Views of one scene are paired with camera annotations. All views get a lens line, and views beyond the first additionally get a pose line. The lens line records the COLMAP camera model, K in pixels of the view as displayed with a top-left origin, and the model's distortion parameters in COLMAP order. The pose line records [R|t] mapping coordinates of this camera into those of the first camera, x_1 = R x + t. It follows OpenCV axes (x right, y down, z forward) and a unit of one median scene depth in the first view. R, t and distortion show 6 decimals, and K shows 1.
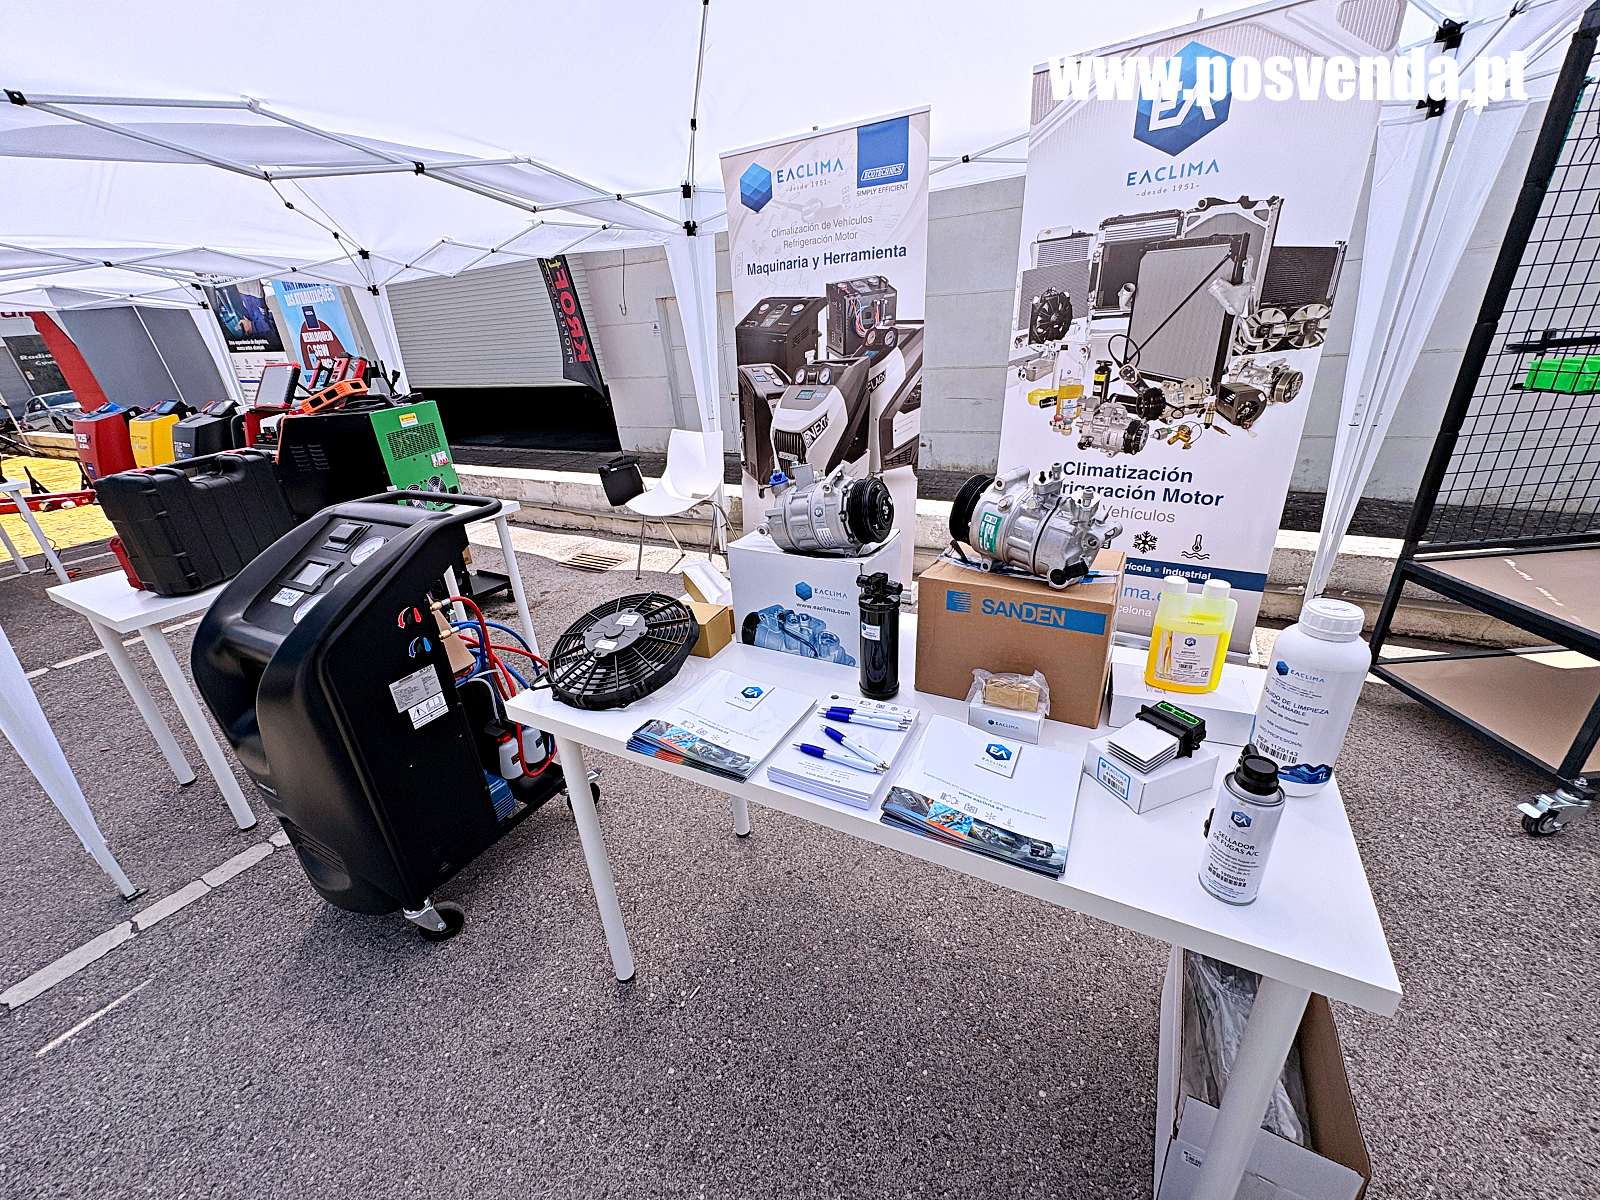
lens RADIAL K [[641.2, 0, 800.0], [0, 641.2, 600.0], [0, 0, 1]] dist [0.002454, -0.000254]
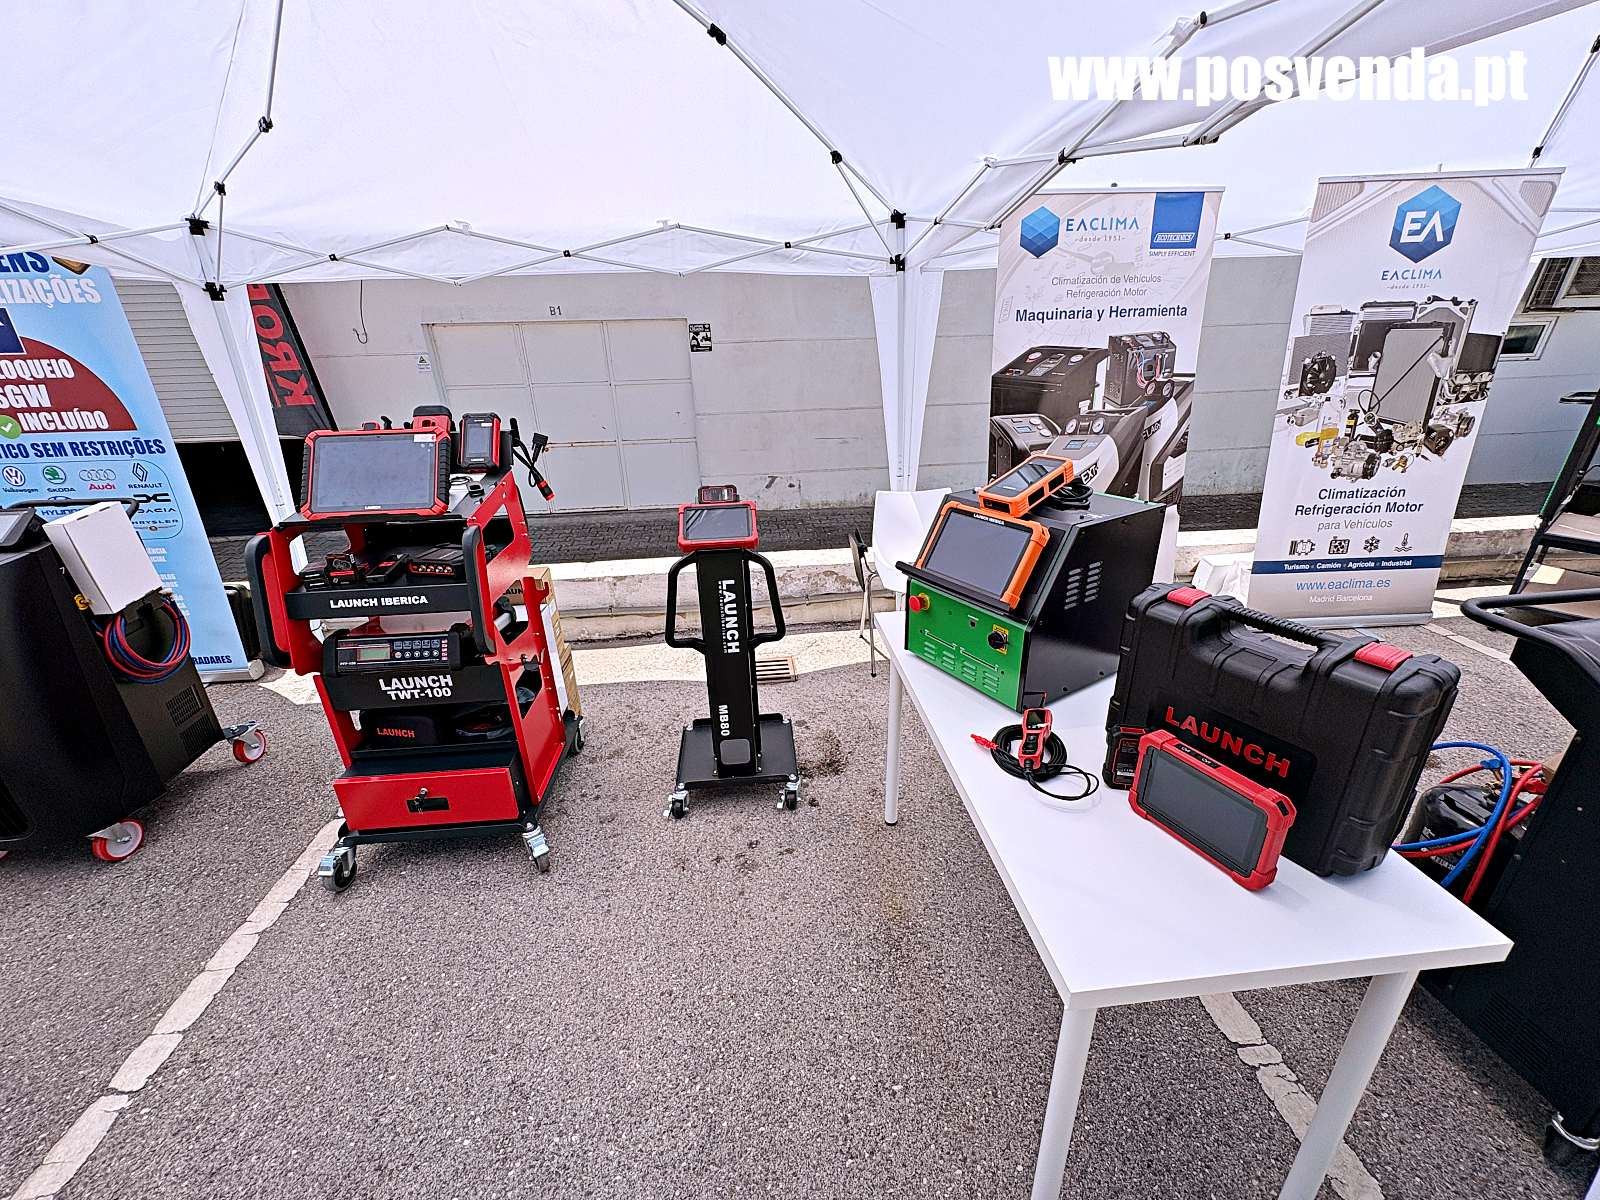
lens RADIAL K [[641.2, 0, 800.0], [0, 641.2, 600.0], [0, 0, 1]] dist [0.002454, -0.000254]
pose [[0.813021, -0.178896, 0.554069, -1.152337], [0.206385, 0.978384, 0.013056, -0.234826], [-0.544428, 0.103737, 0.832368, 0.548270]]
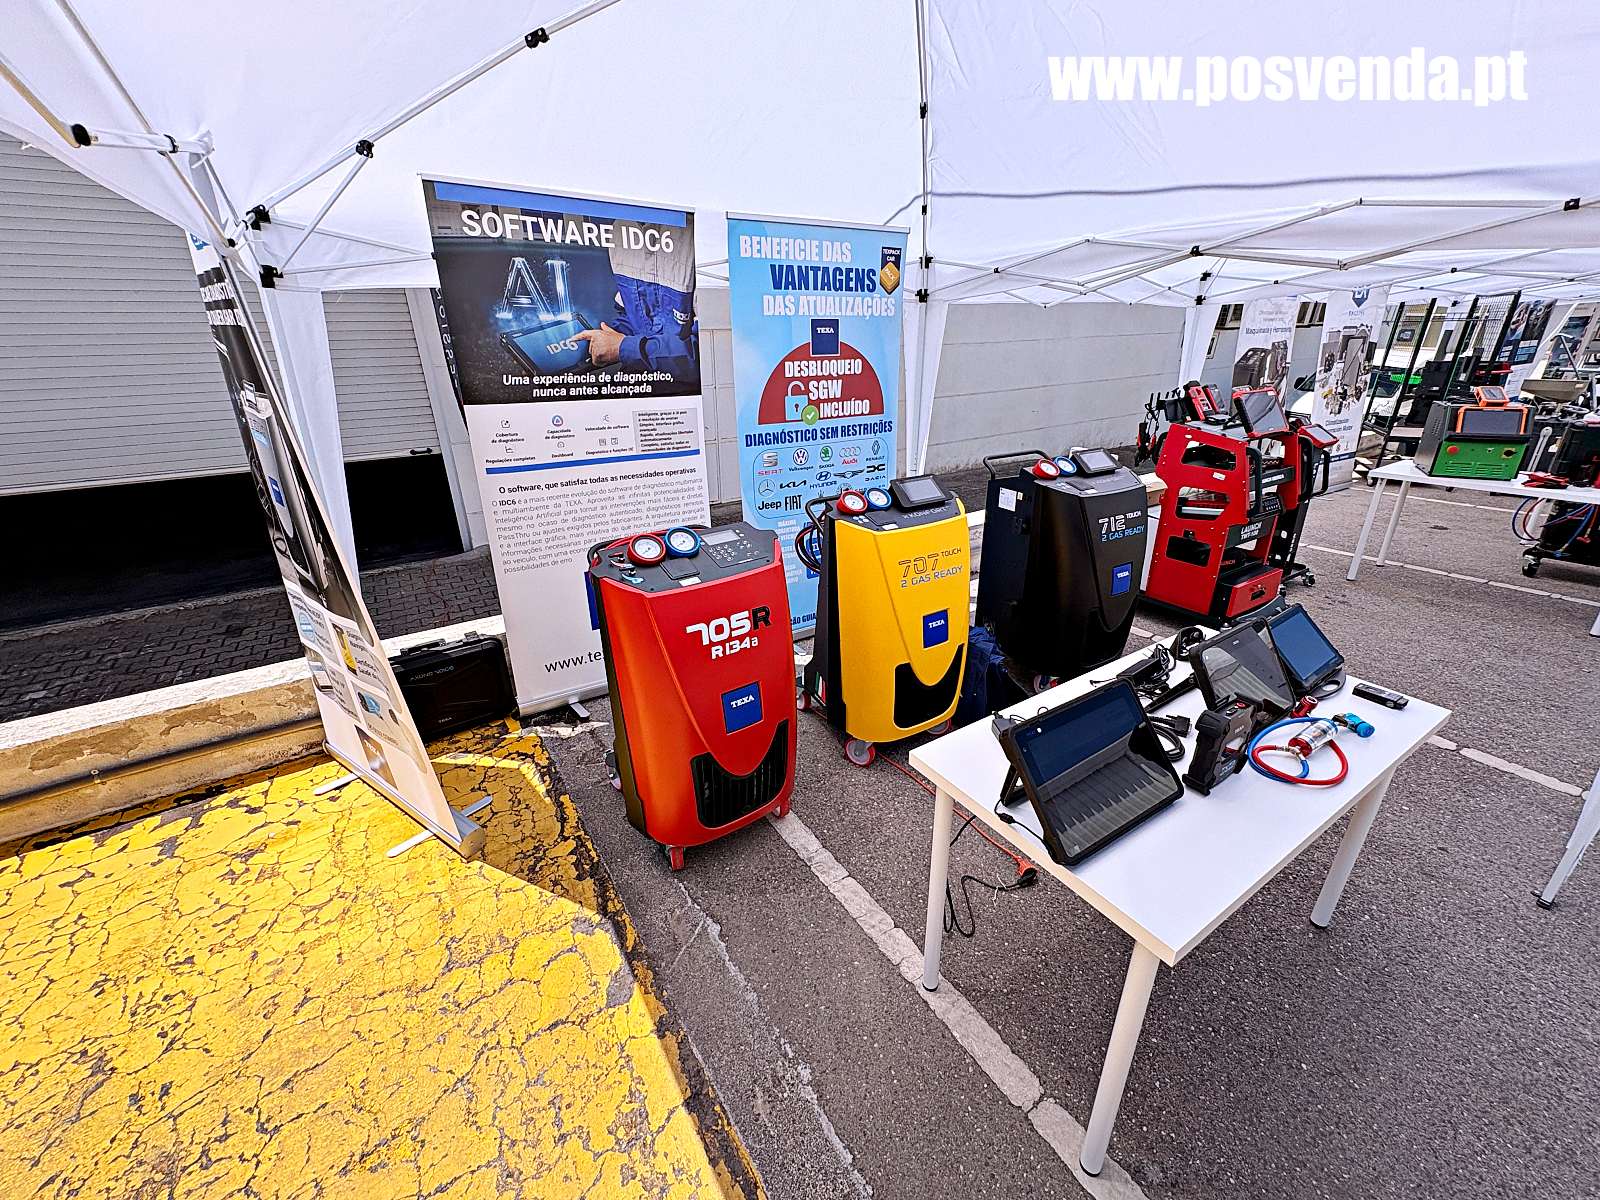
lens RADIAL K [[638.3, 0, 799.8], [0, 638.3, 604.2], [0, 0, 1]] dist [-0.000149, -0.000036]
pose [[0.461821, -0.282169, 0.840894, -2.786093], [0.356661, 0.927102, 0.115217, -0.573564], [-0.812105, 0.246704, 0.528794, 1.547811]]
